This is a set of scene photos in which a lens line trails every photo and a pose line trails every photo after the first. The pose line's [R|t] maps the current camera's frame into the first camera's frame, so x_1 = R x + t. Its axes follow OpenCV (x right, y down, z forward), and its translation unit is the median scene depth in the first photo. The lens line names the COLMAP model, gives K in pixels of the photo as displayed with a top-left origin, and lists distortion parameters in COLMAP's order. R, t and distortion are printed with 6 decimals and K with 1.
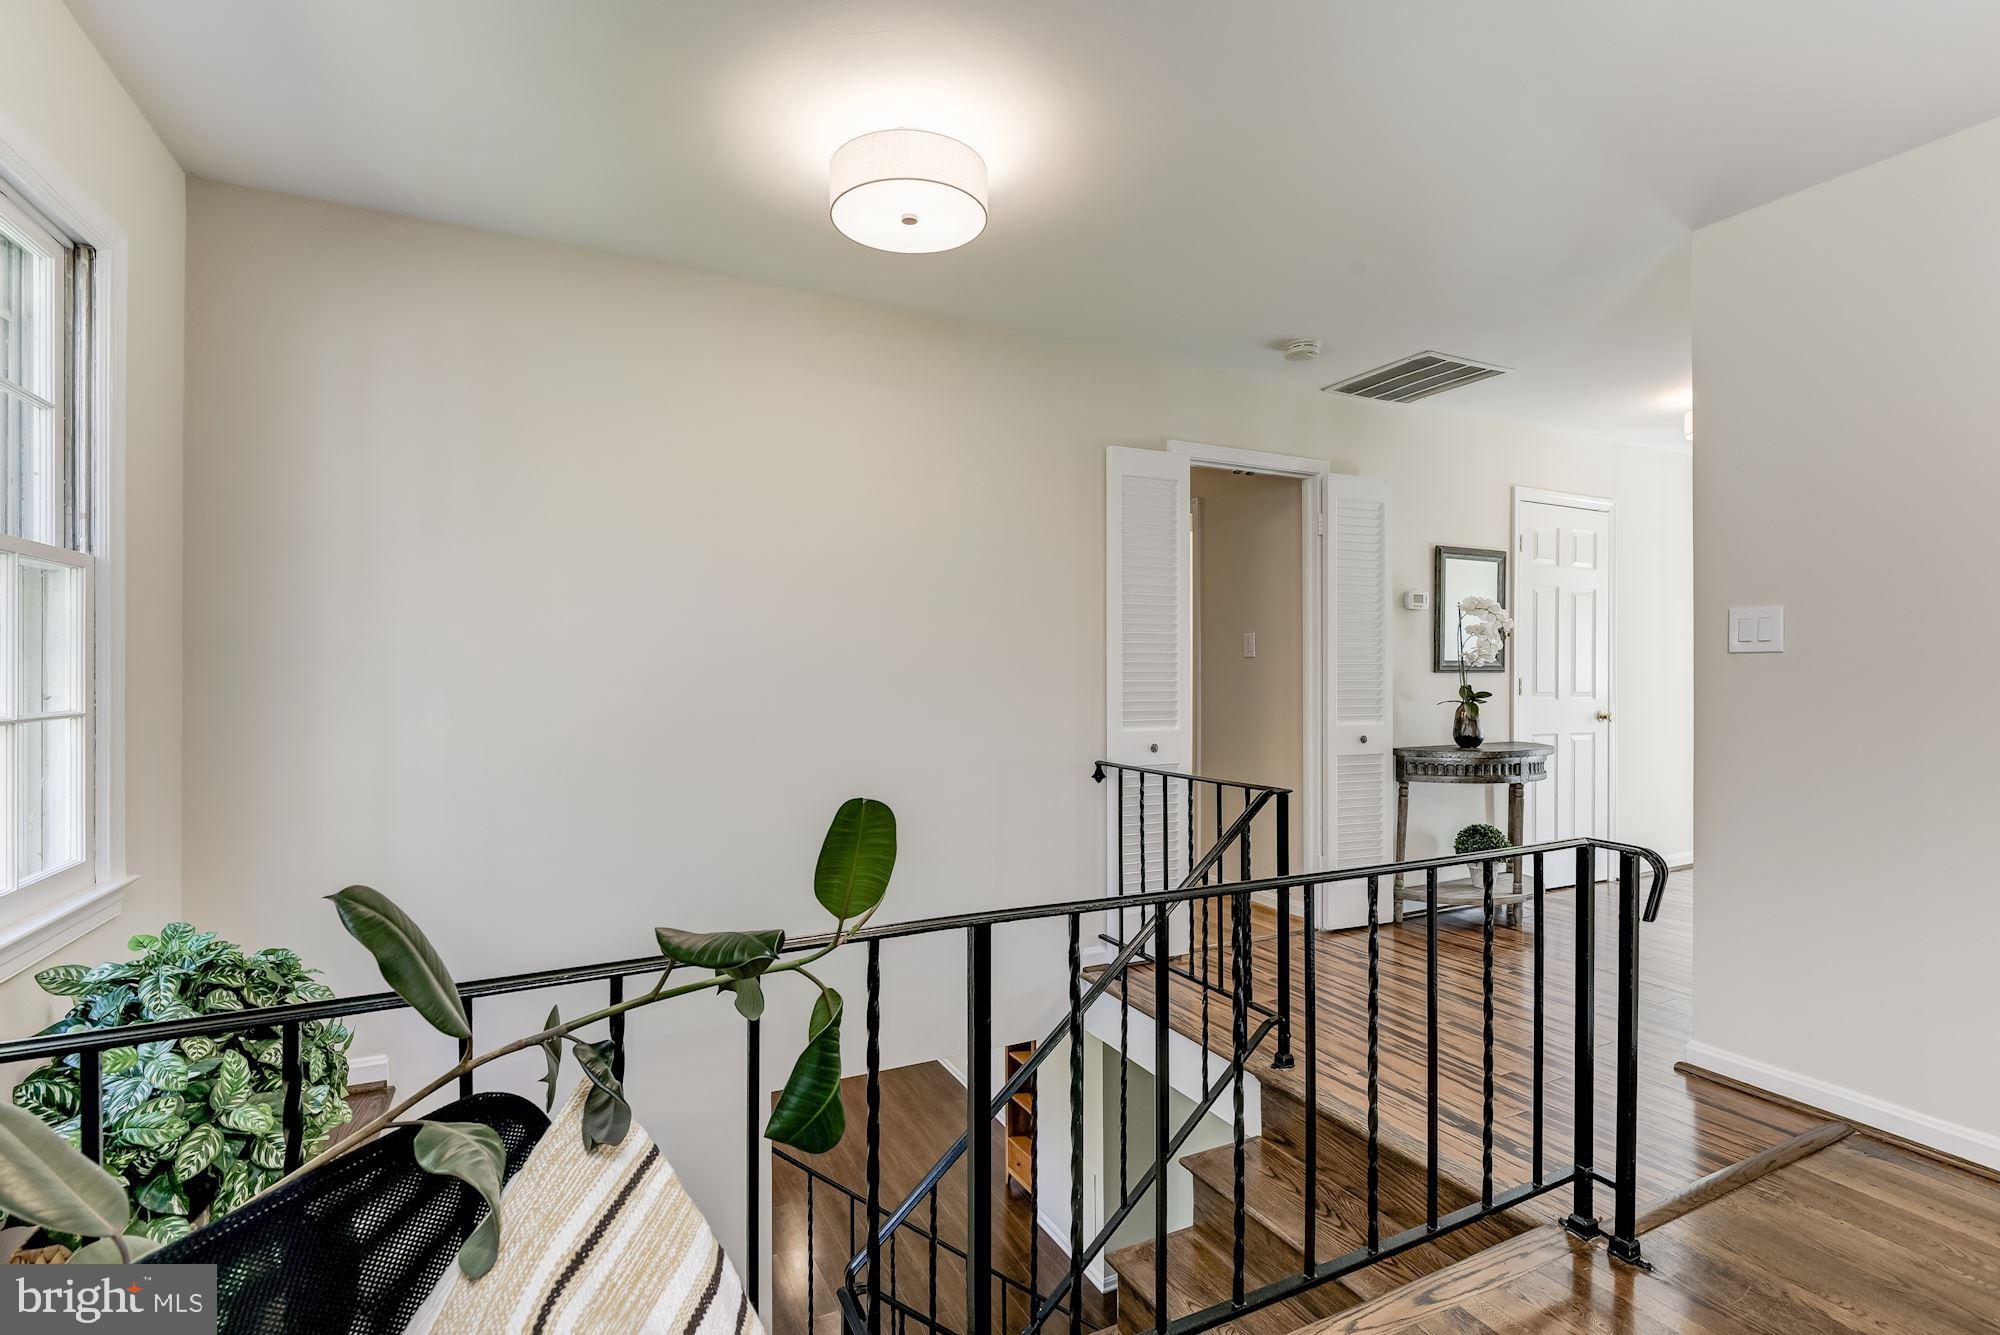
lens RADIAL K [[906.4, 0, 991.2], [0, 906.4, 669.3], [0, 0, 1]] dist [0.000434, -0.000299]
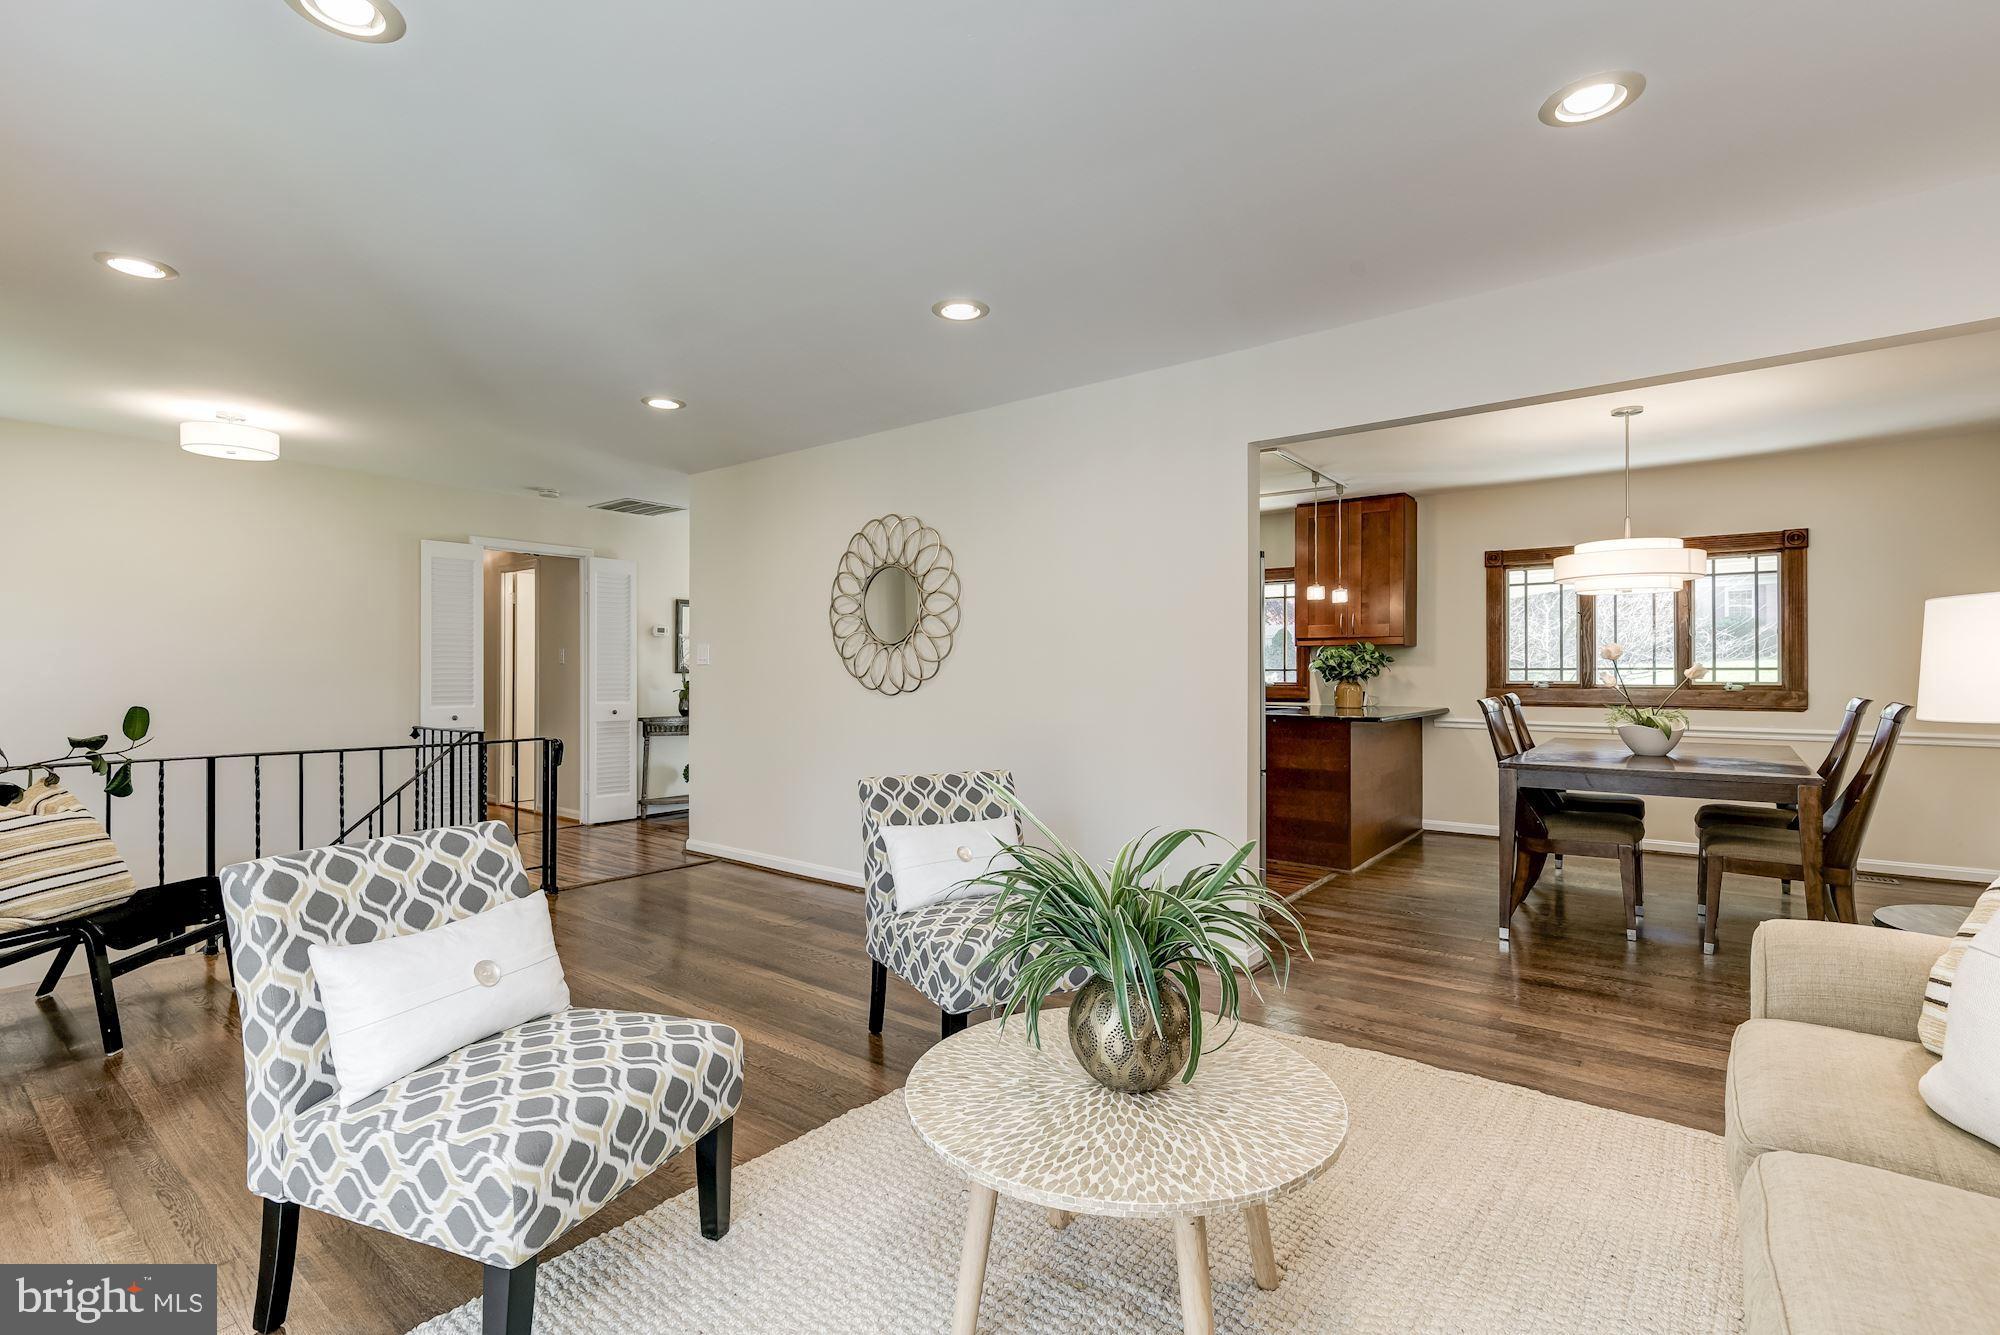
lens RADIAL K [[906.4, 0, 991.2], [0, 906.4, 669.3], [0, 0, 1]] dist [0.000434, -0.000299]
pose [[0.901848, -0.001556, 0.432050, 0.302658], [0.002182, 0.999997, -0.000954, -0.001017], [-0.432047, 0.001803, 0.901849, -0.838067]]
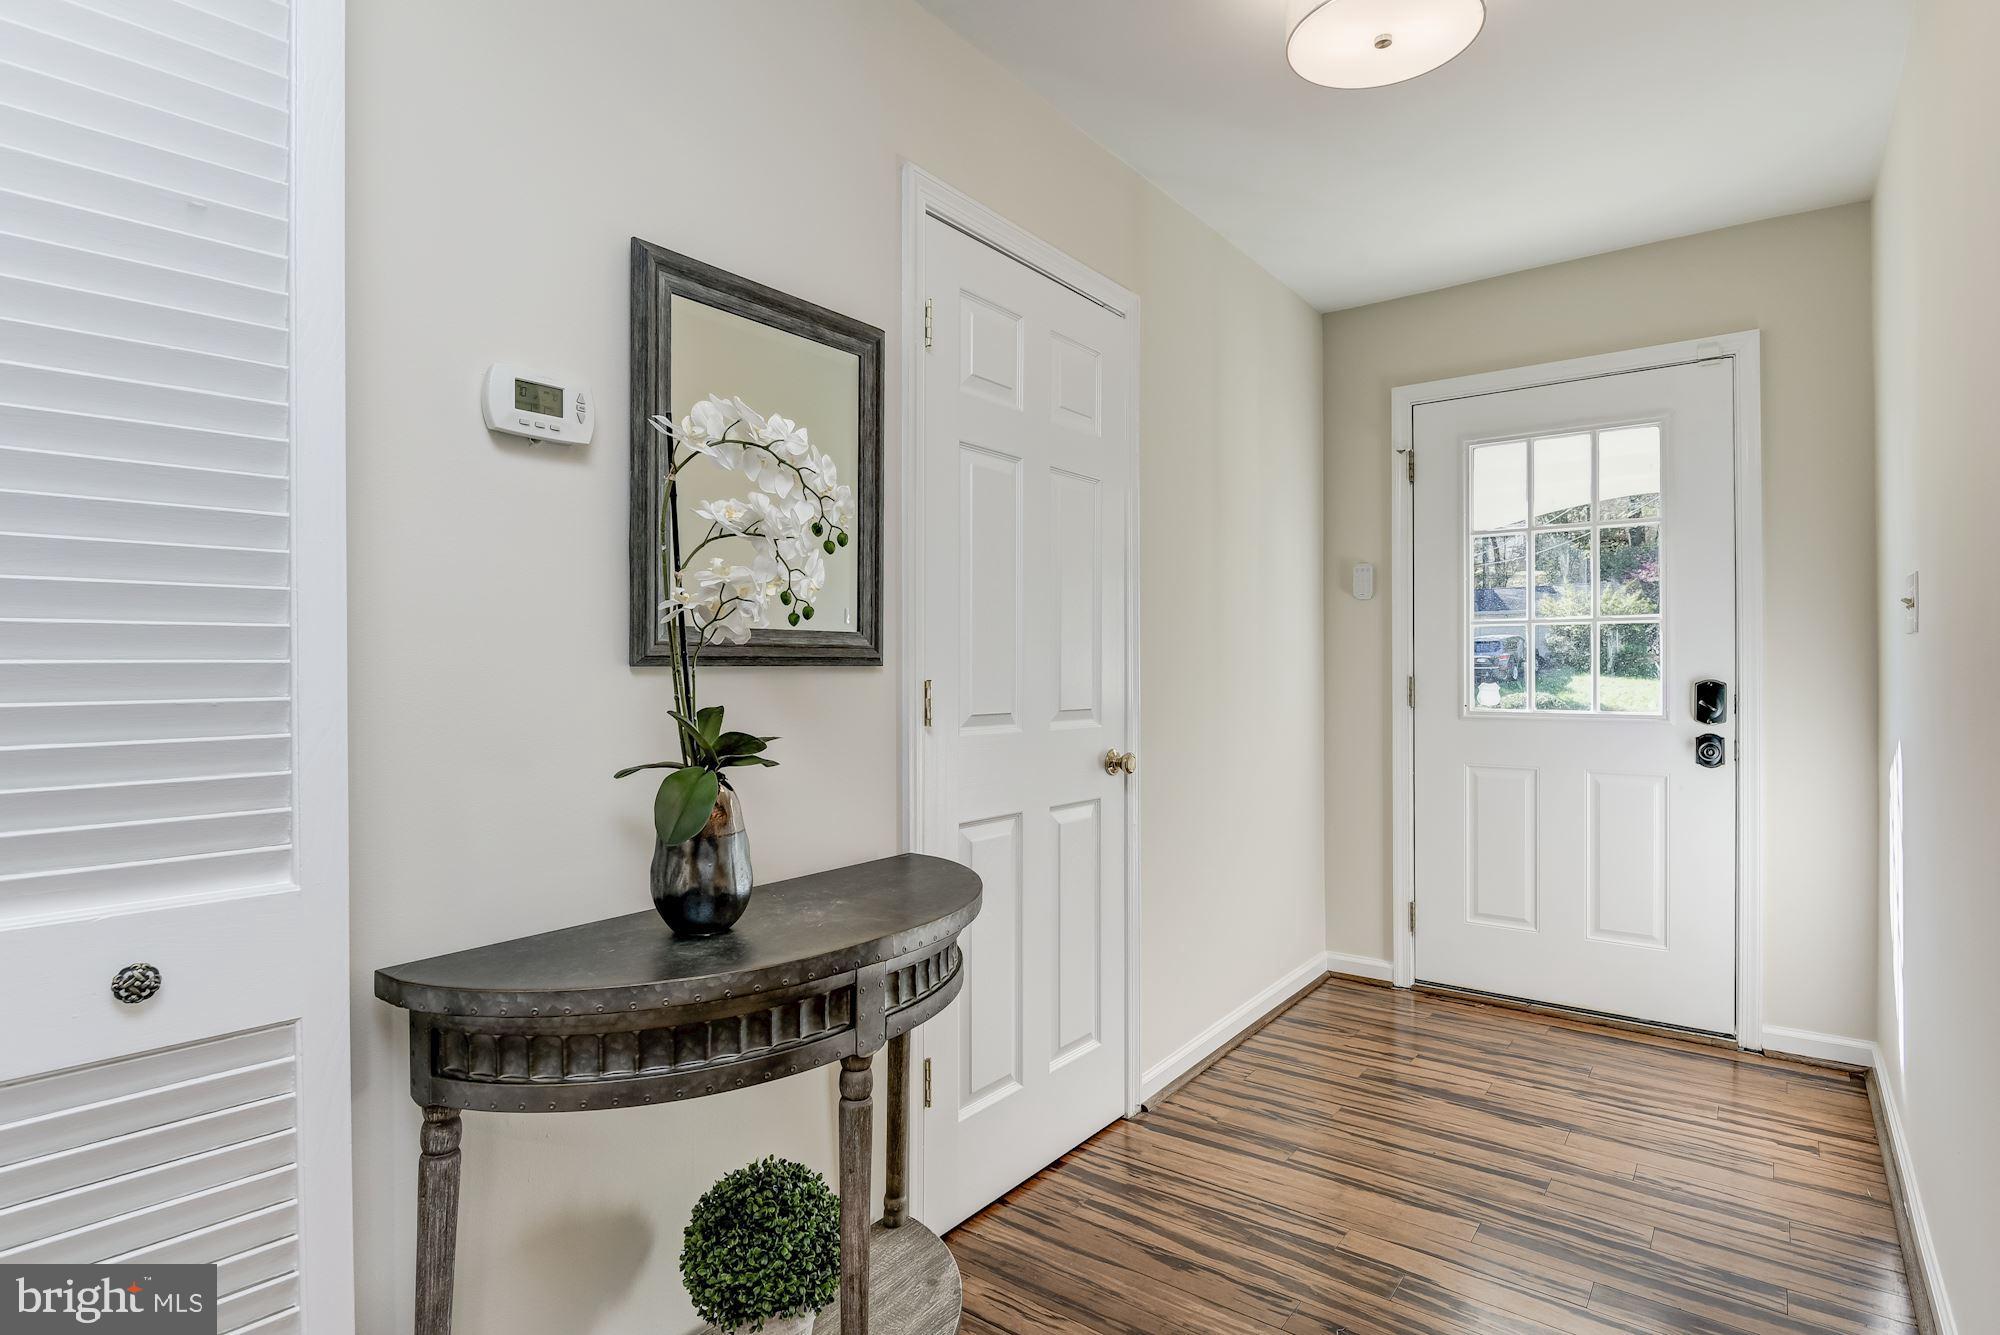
lens RADIAL K [[1021.2, 0, 1000.0], [0, 1021.2, 667.5], [0, 0, 1]] dist [-0.000990, -0.000133]
pose [[0.893276, -0.007905, 0.449439, 0.469641], [0.008615, 0.999963, 0.000465, 0.005310], [-0.449426, 0.003456, 0.893311, 0.679358]]
